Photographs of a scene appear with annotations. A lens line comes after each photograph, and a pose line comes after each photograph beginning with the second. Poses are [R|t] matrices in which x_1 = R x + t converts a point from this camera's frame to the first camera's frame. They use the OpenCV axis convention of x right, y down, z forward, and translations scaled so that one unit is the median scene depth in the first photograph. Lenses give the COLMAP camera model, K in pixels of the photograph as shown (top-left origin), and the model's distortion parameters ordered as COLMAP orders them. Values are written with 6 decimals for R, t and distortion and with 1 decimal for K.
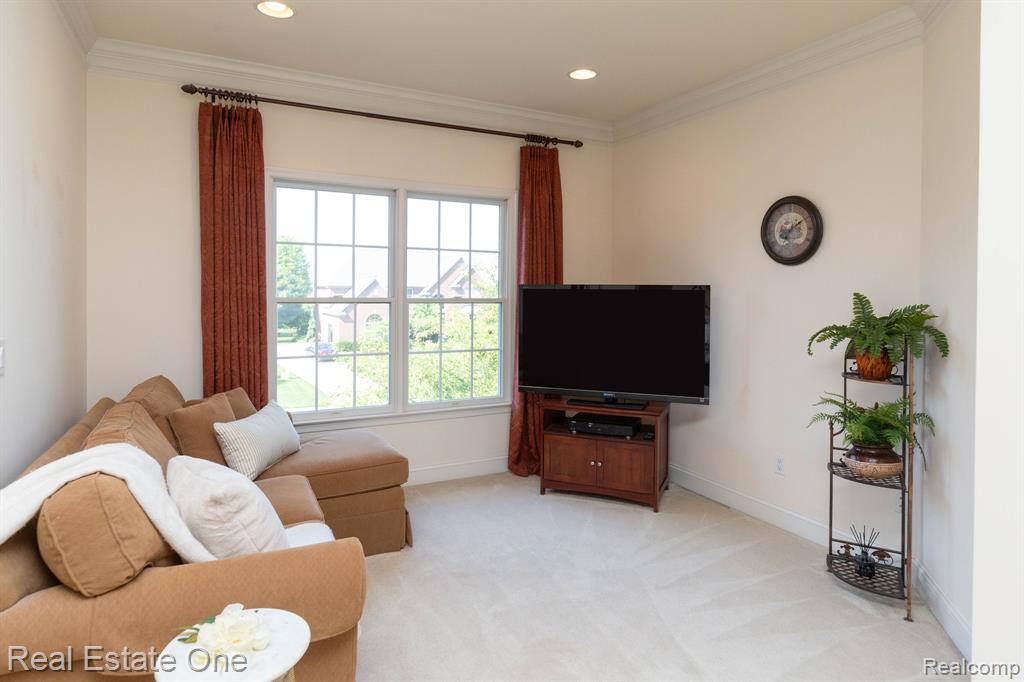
lens RADIAL K [[587.0, 0, 510.1], [0, 587.0, 299.2], [0, 0, 1]] dist [0.002425, -0.000677]
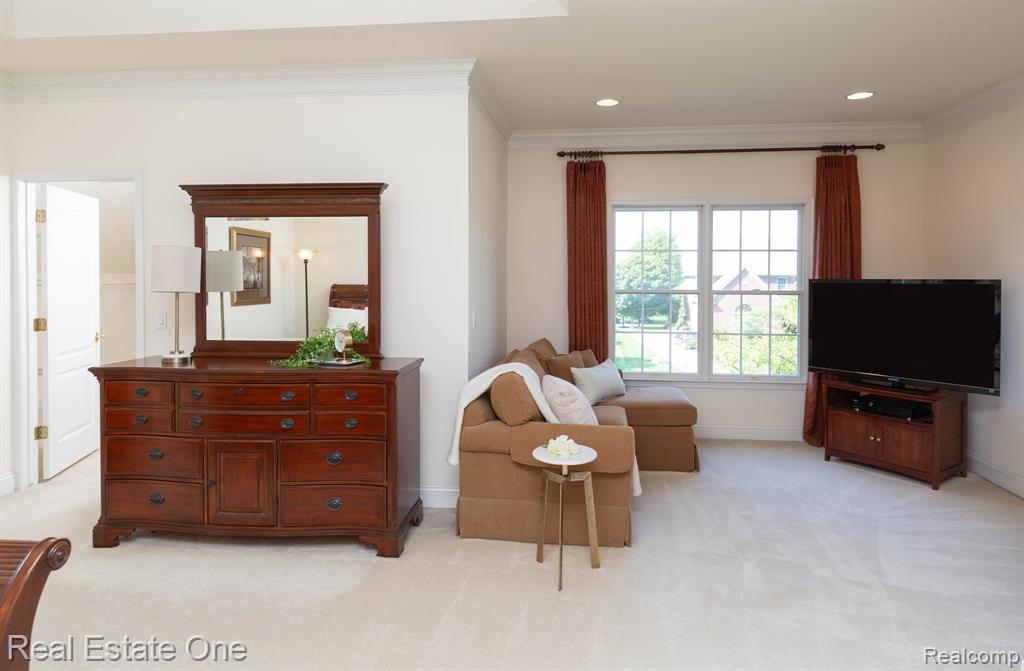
lens RADIAL K [[610.4, 0, 514.0], [0, 610.4, 289.7], [0, 0, 1]] dist [0.022860, 0.000540]
pose [[0.820554, 0.005384, -0.571544, 0.248762], [-0.003703, 0.999985, 0.004104, -0.006953], [0.571557, -0.001251, 0.820561, -0.356742]]
